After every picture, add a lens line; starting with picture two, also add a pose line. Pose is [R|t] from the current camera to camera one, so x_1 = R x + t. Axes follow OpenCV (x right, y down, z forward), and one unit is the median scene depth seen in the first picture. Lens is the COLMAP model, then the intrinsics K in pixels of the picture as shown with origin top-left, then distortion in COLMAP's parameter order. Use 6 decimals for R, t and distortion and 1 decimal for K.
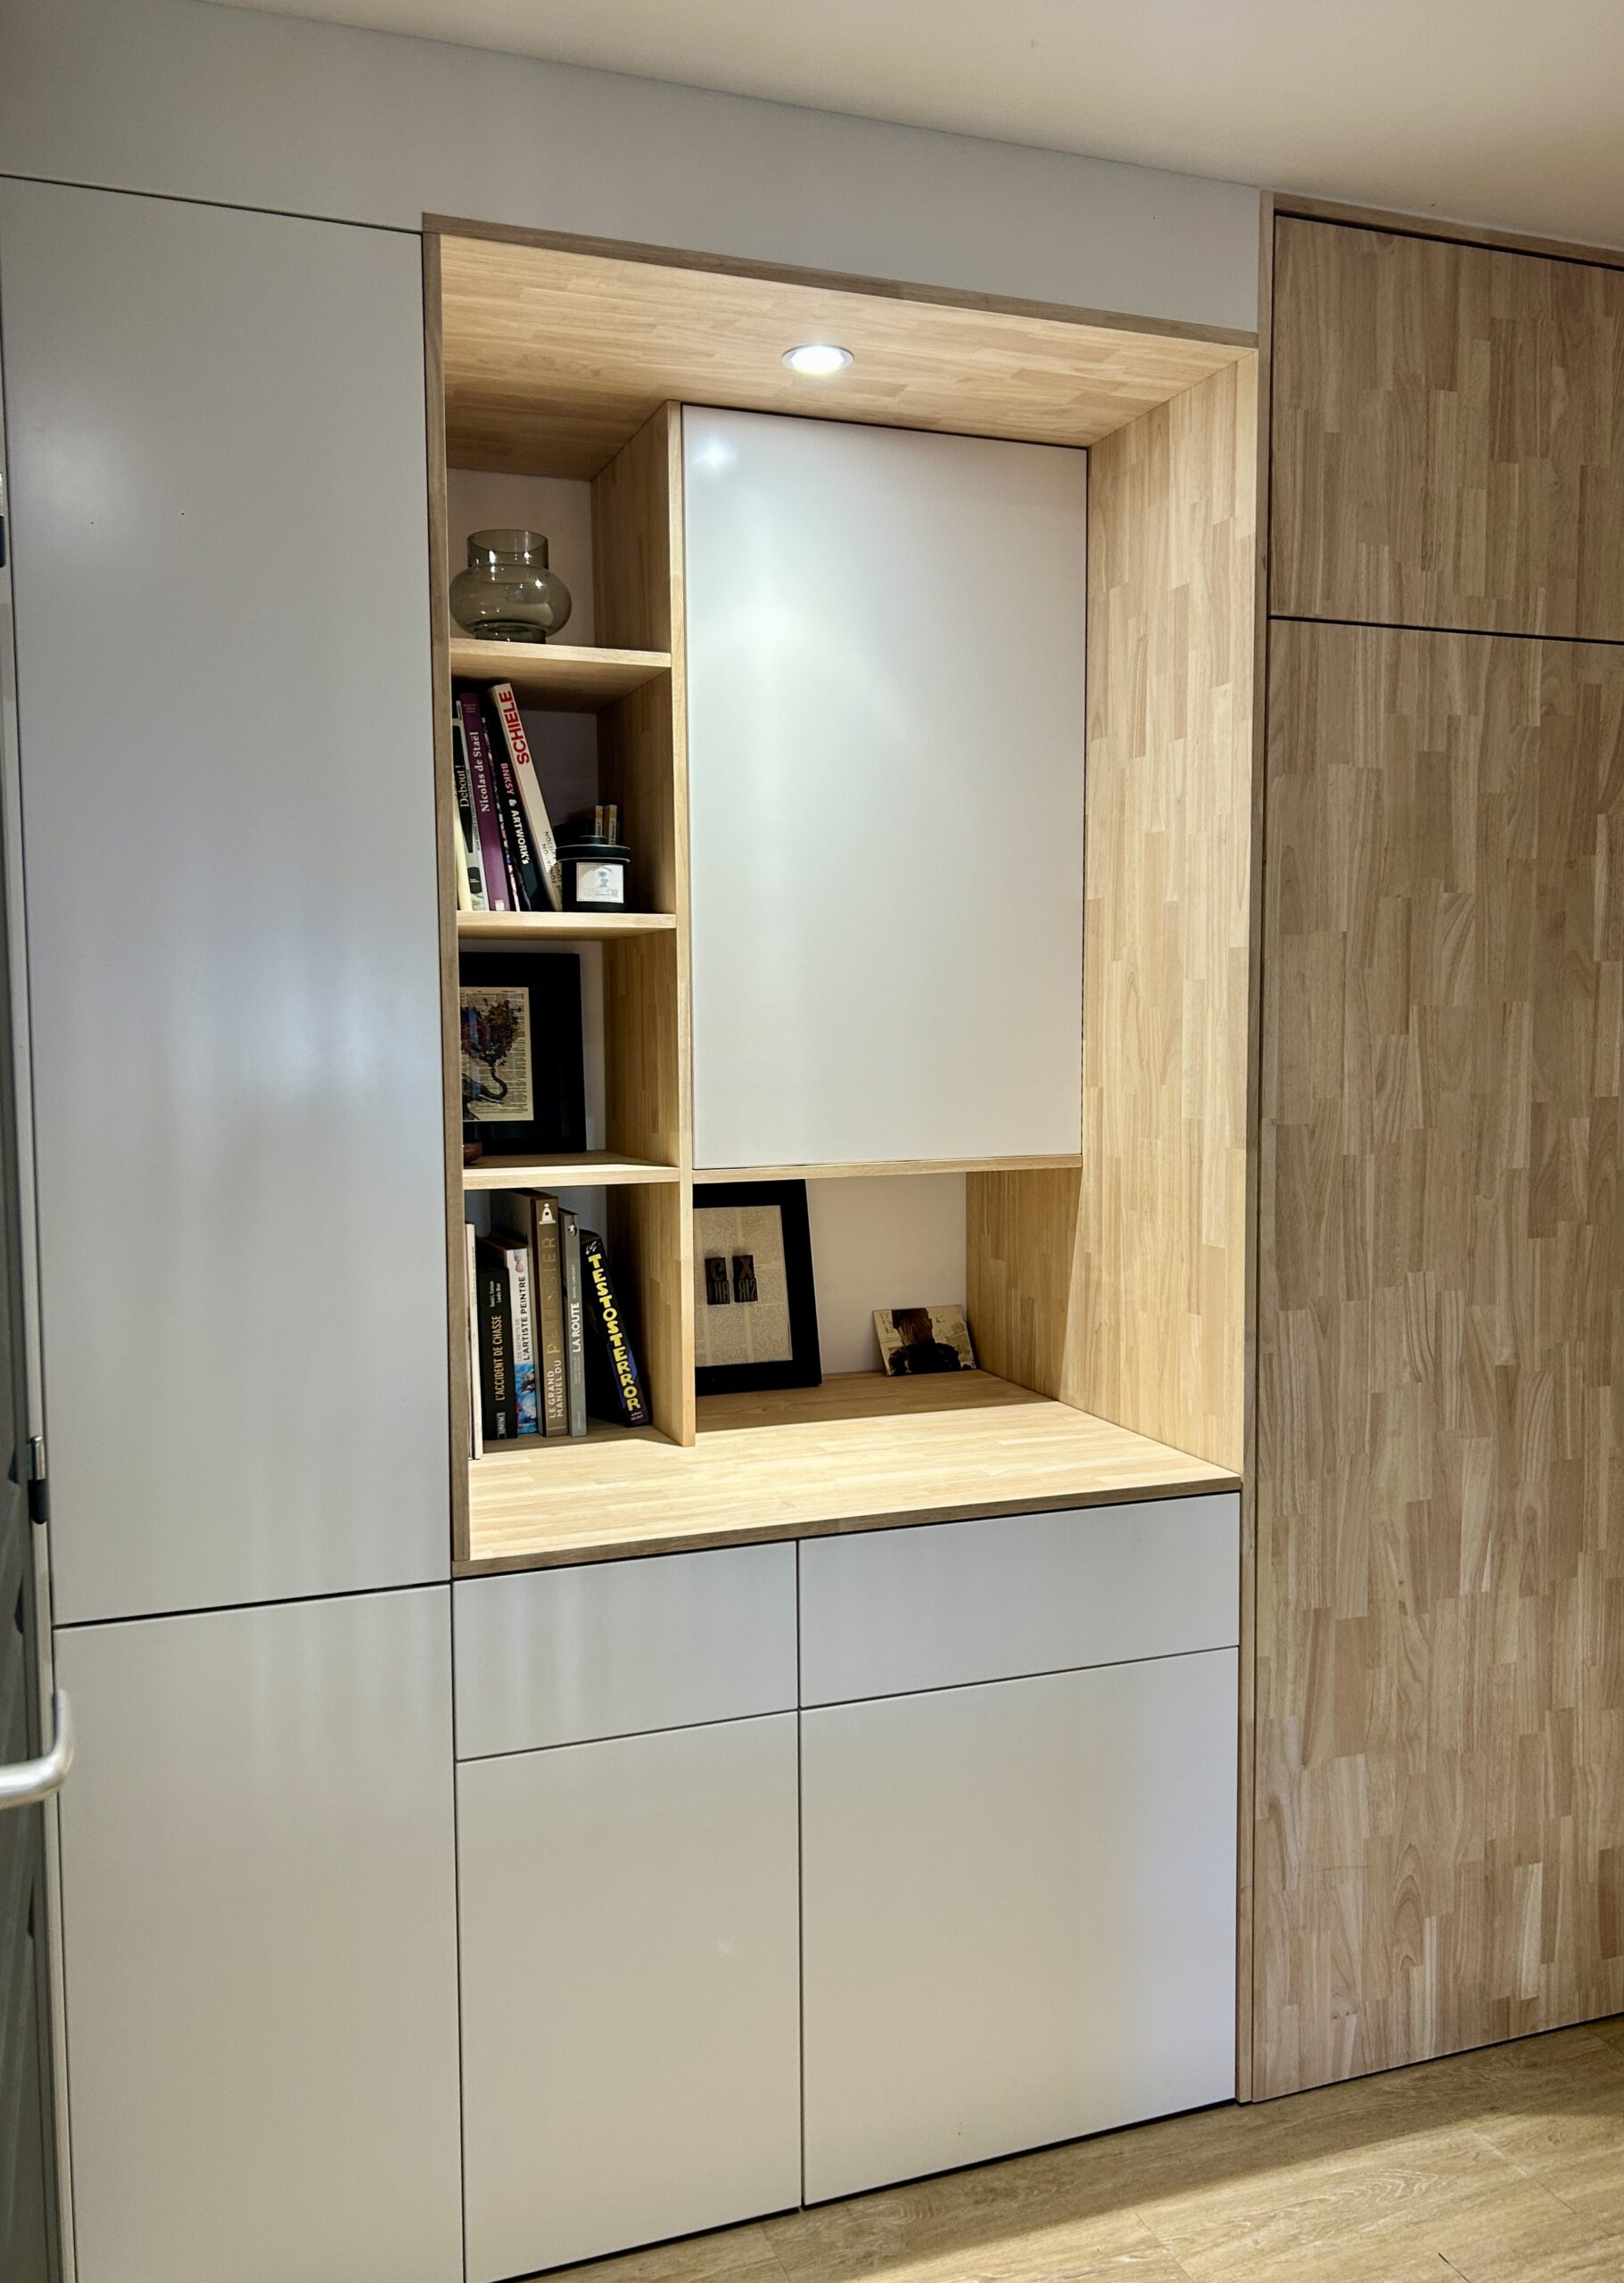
lens RADIAL K [[1815.4, 0, 812.0], [0, 1815.4, 1141.5], [0, 0, 1]] dist [0.154420, -0.145821]
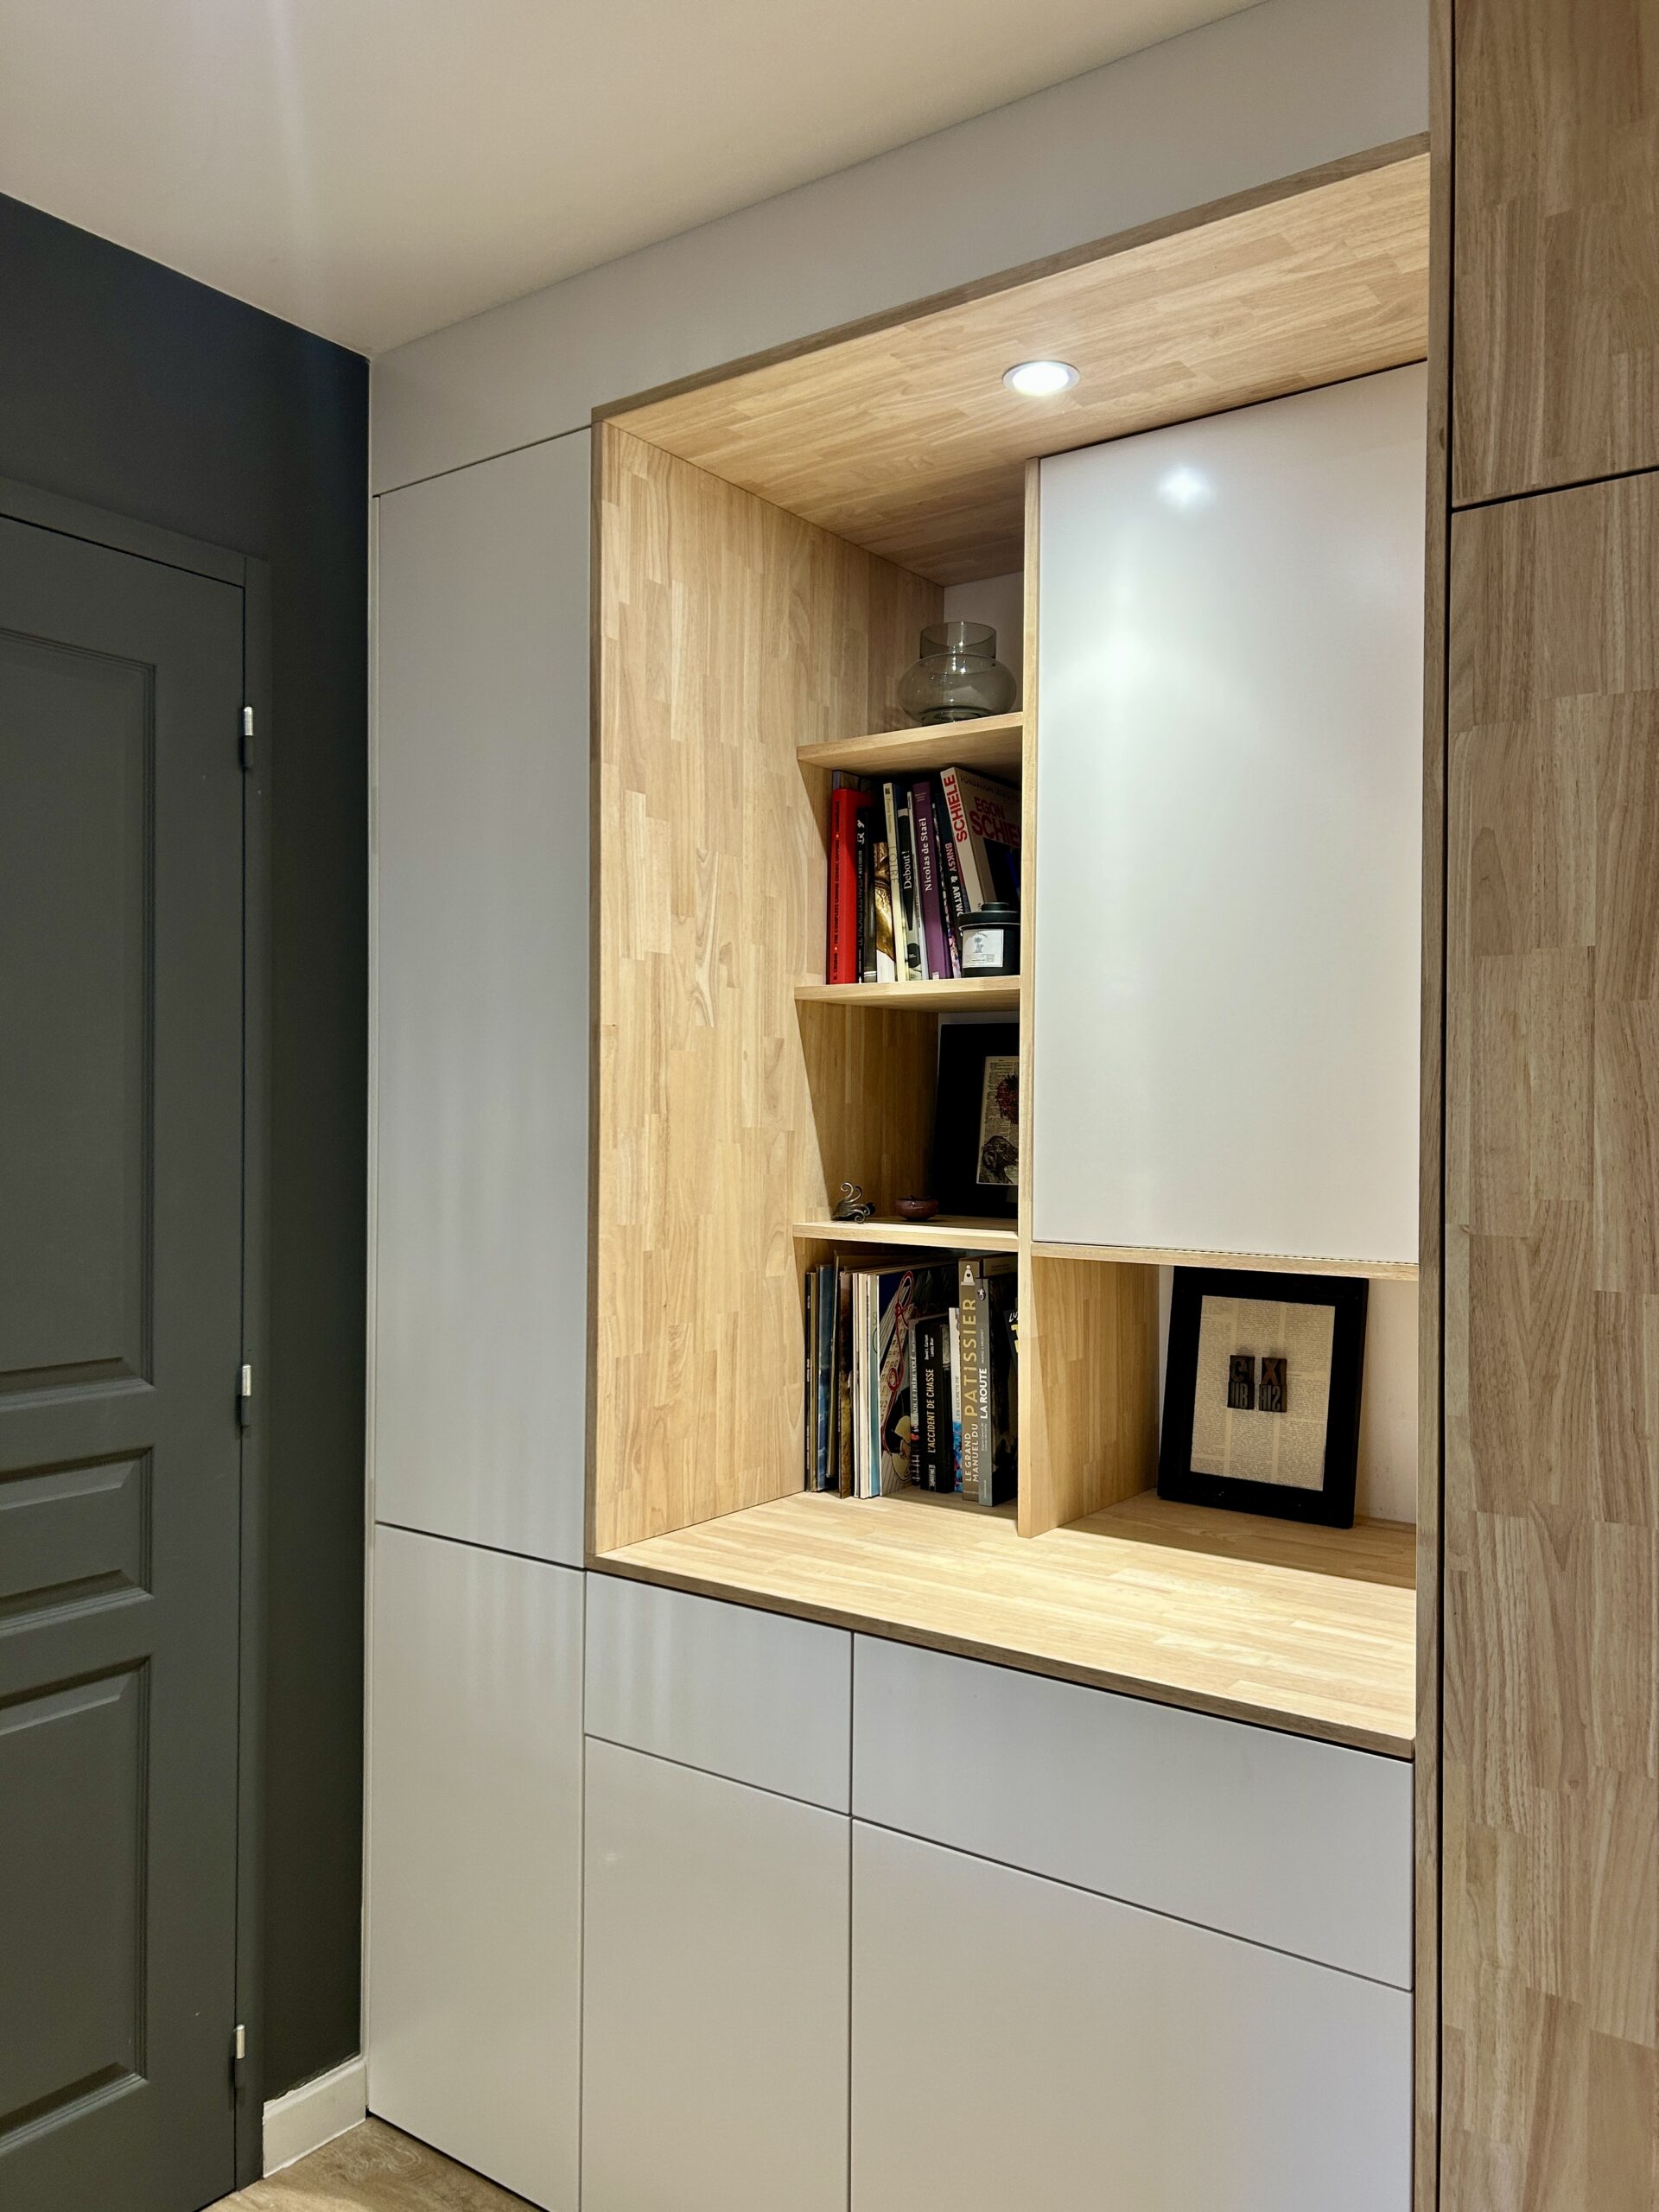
lens RADIAL K [[1683.2, 0, 831.3], [0, 1683.2, 1122.6], [0, 0, 1]] dist [0.088433, -0.037538]
pose [[0.557811, 0.017048, -0.829793, 0.634865], [-0.070415, 0.997156, -0.026848, -0.016245], [0.826976, 0.073405, 0.557425, 0.438534]]
